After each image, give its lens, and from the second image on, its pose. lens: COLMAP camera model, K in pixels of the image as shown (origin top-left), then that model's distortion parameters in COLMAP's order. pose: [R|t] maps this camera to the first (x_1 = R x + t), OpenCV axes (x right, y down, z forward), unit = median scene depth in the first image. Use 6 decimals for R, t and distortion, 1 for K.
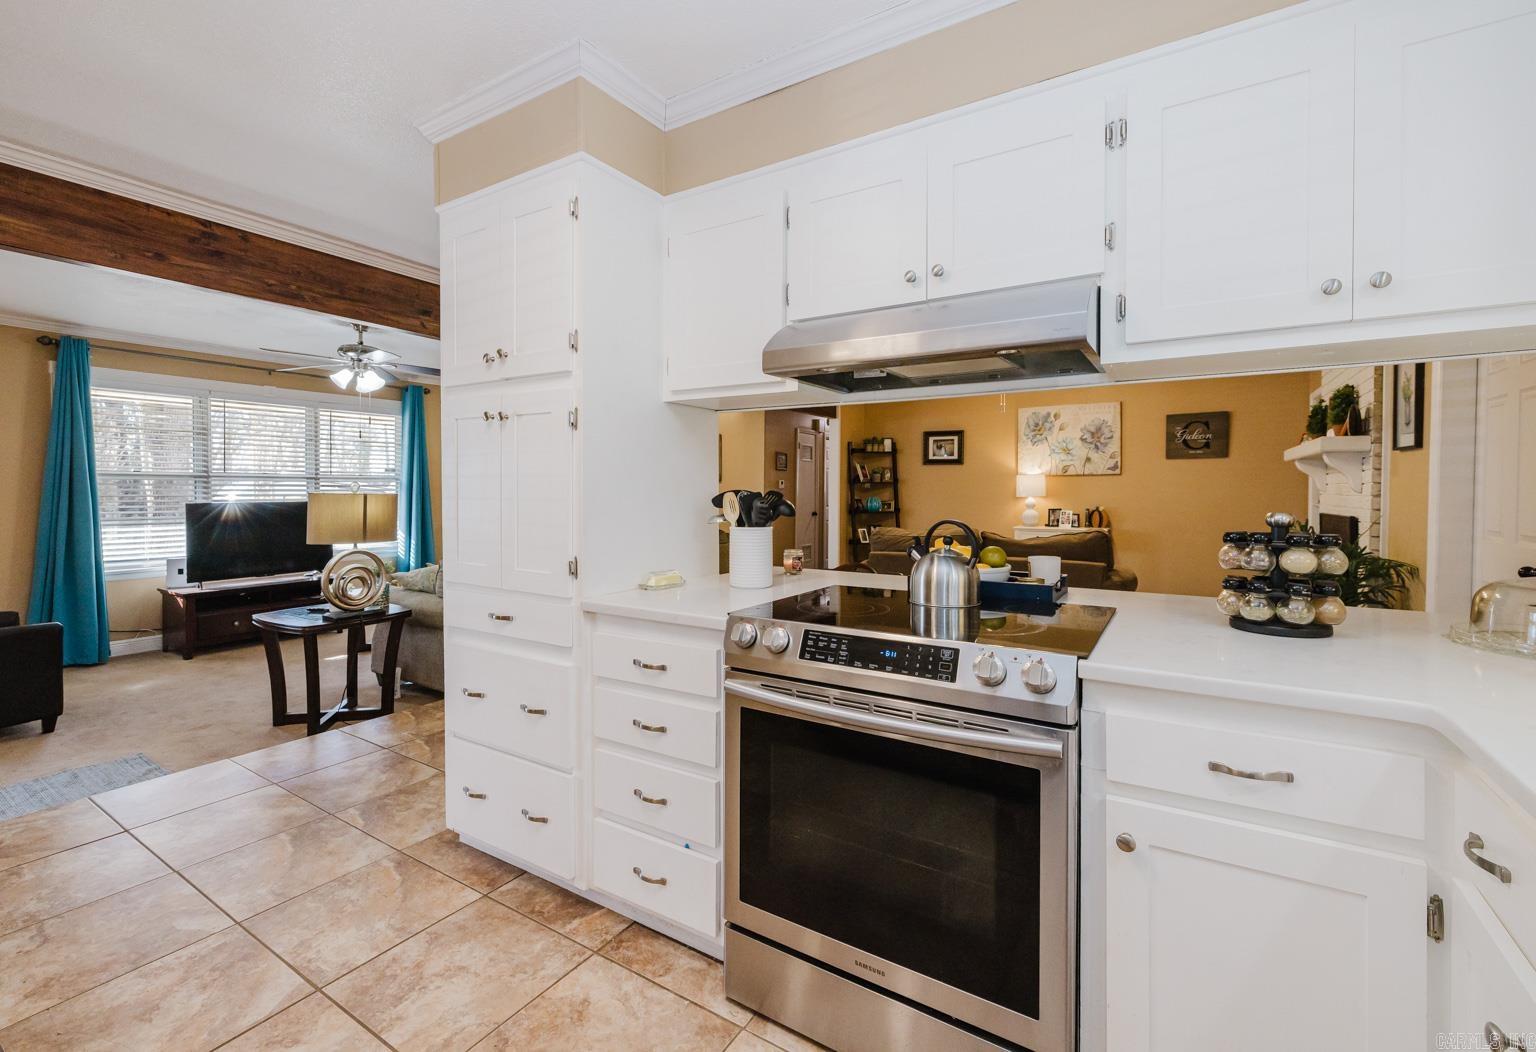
lens RADIAL K [[669.8, 0, 747.8], [0, 669.8, 497.2], [0, 0, 1]] dist [0.004718, -0.000684]
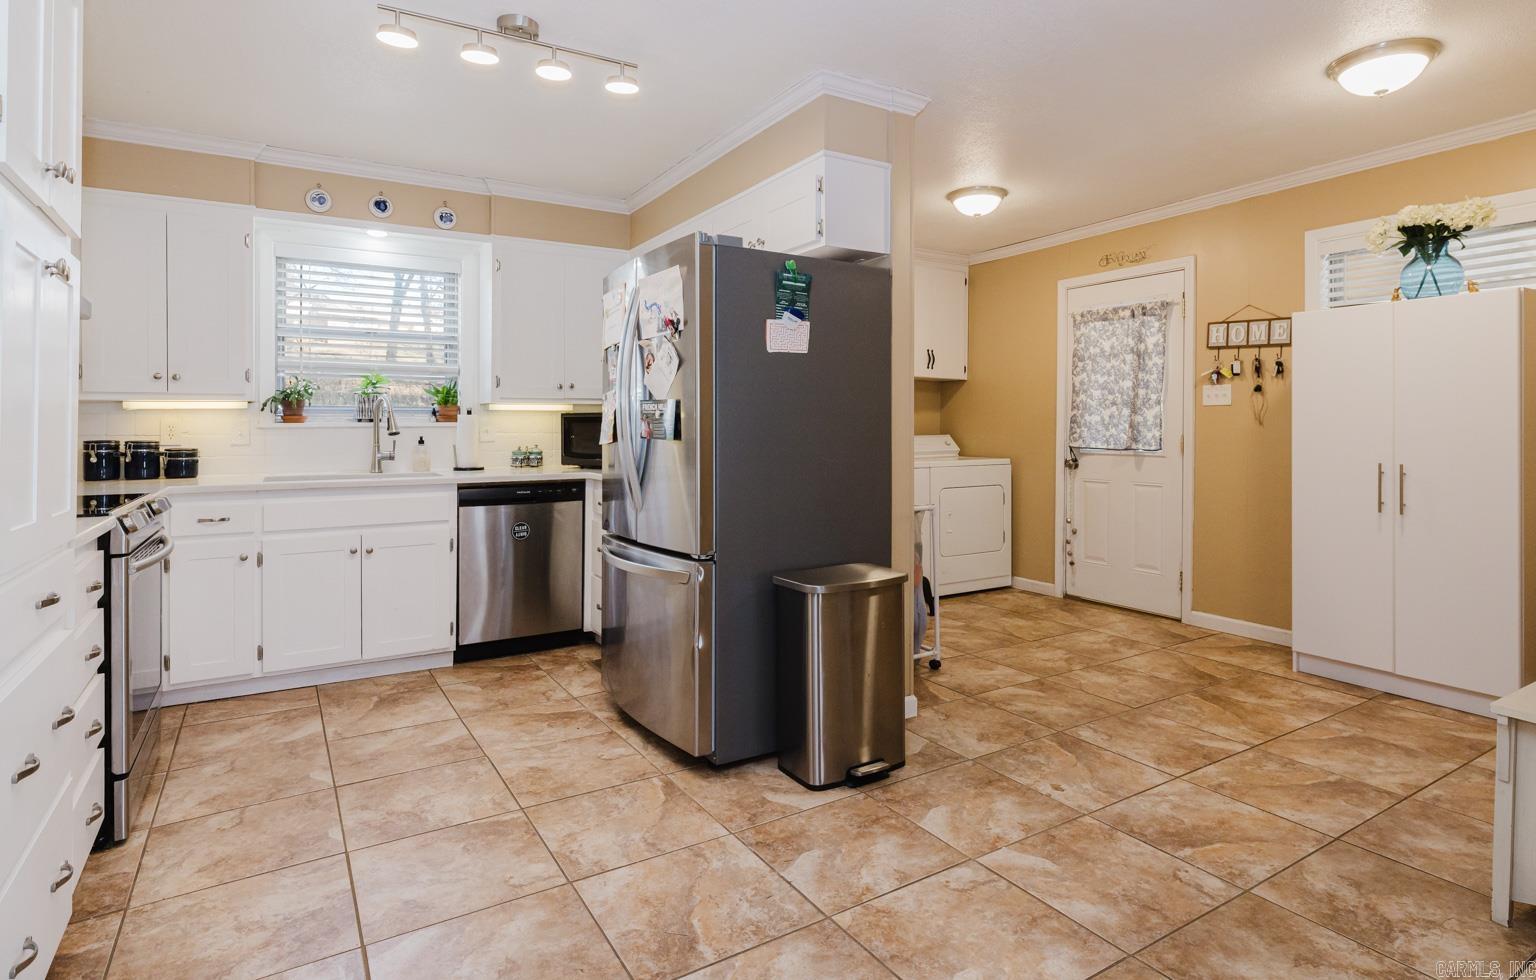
lens RADIAL K [[801.6, 0, 780.0], [0, 801.6, 430.3], [0, 0, 1]] dist [0.002706, 0.001212]
pose [[-0.904430, -0.002760, 0.426614, -0.444575], [0.003275, 0.999905, 0.013412, 0.006183], [-0.426610, 0.013527, -0.904334, 0.478494]]
